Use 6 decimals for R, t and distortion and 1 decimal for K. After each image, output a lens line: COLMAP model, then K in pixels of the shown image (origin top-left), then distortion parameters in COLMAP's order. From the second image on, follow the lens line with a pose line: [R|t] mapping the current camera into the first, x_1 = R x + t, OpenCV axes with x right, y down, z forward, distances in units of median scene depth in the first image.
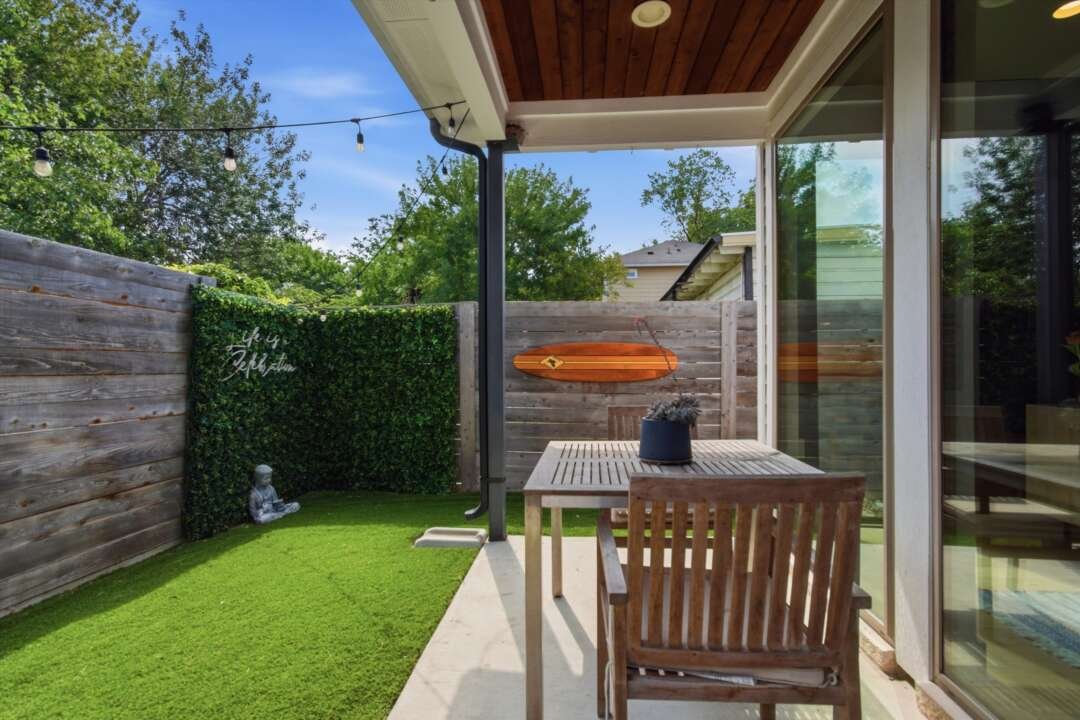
lens RADIAL K [[489.6, 0, 536.7], [0, 489.6, 365.5], [0, 0, 1]] dist [-0.013404, 0.009377]
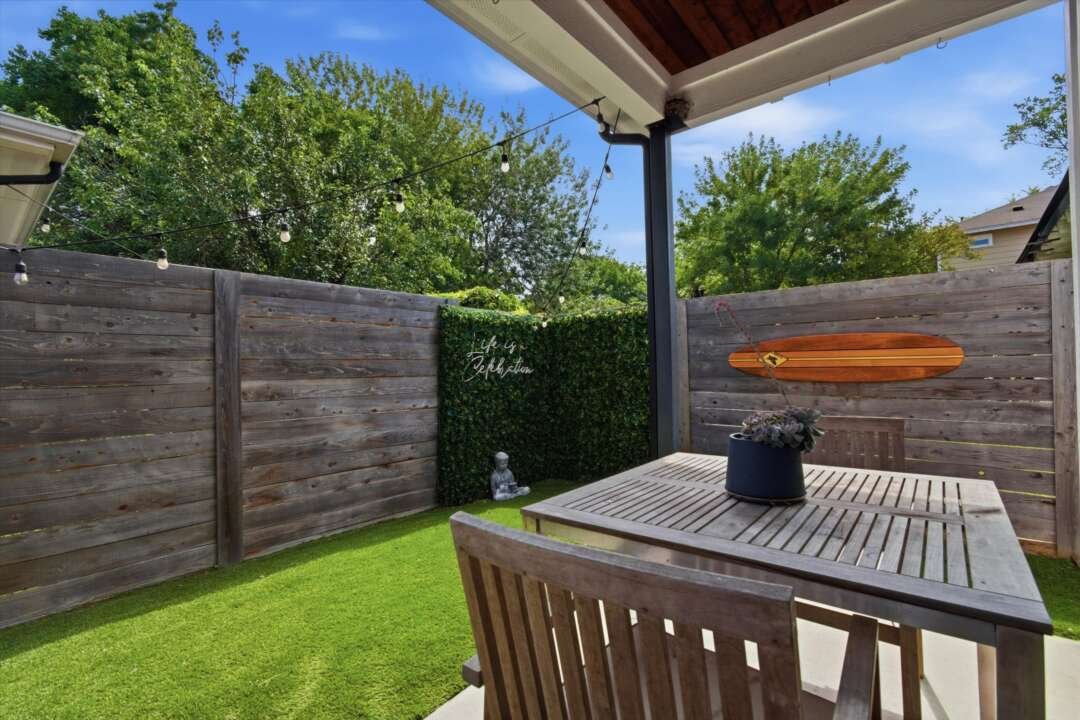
lens RADIAL K [[467.6, 0, 547.6], [0, 467.6, 363.0], [0, 0, 1]] dist [-0.011179, 0.005213]
pose [[0.833653, -0.020697, -0.551901, 0.157046], [0.017467, 0.999786, -0.011109, 0.001712], [0.552012, -0.000379, 0.833836, 0.102709]]
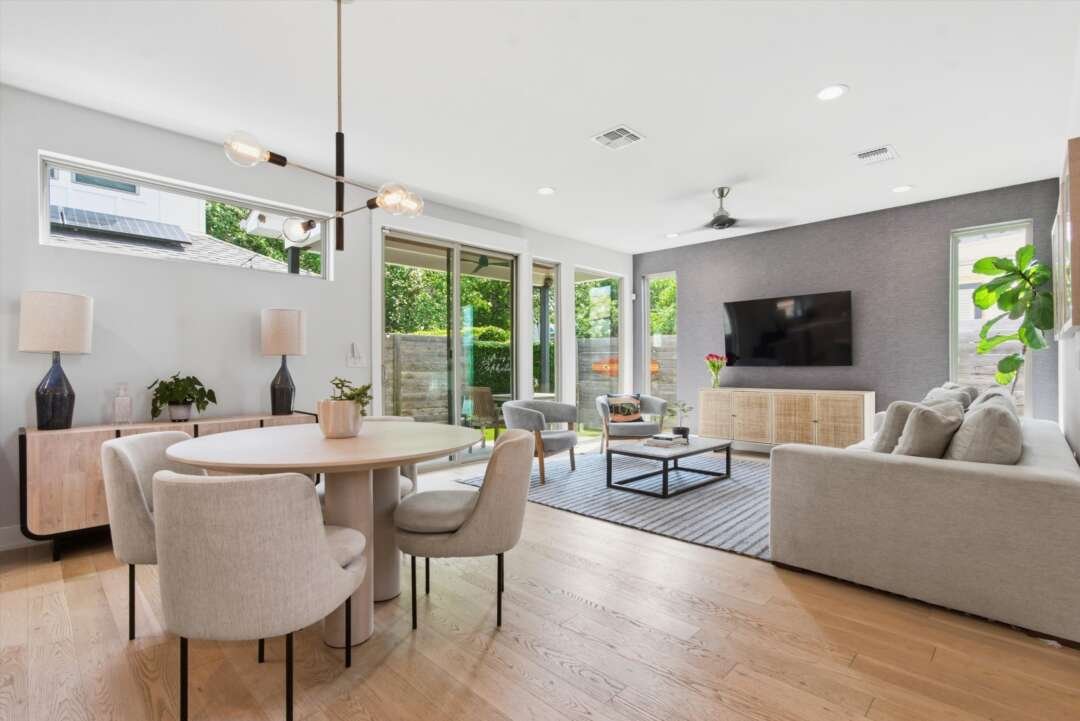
lens RADIAL K [[489.6, 0, 548.2], [0, 489.6, 364.2], [0, 0, 1]] dist [-0.013404, 0.009377]
pose [[0.784416, 0.001783, -0.620233, 1.173069], [-0.004142, 0.999989, -0.002364, -0.016735], [0.620221, 0.004424, 0.784414, -0.808797]]
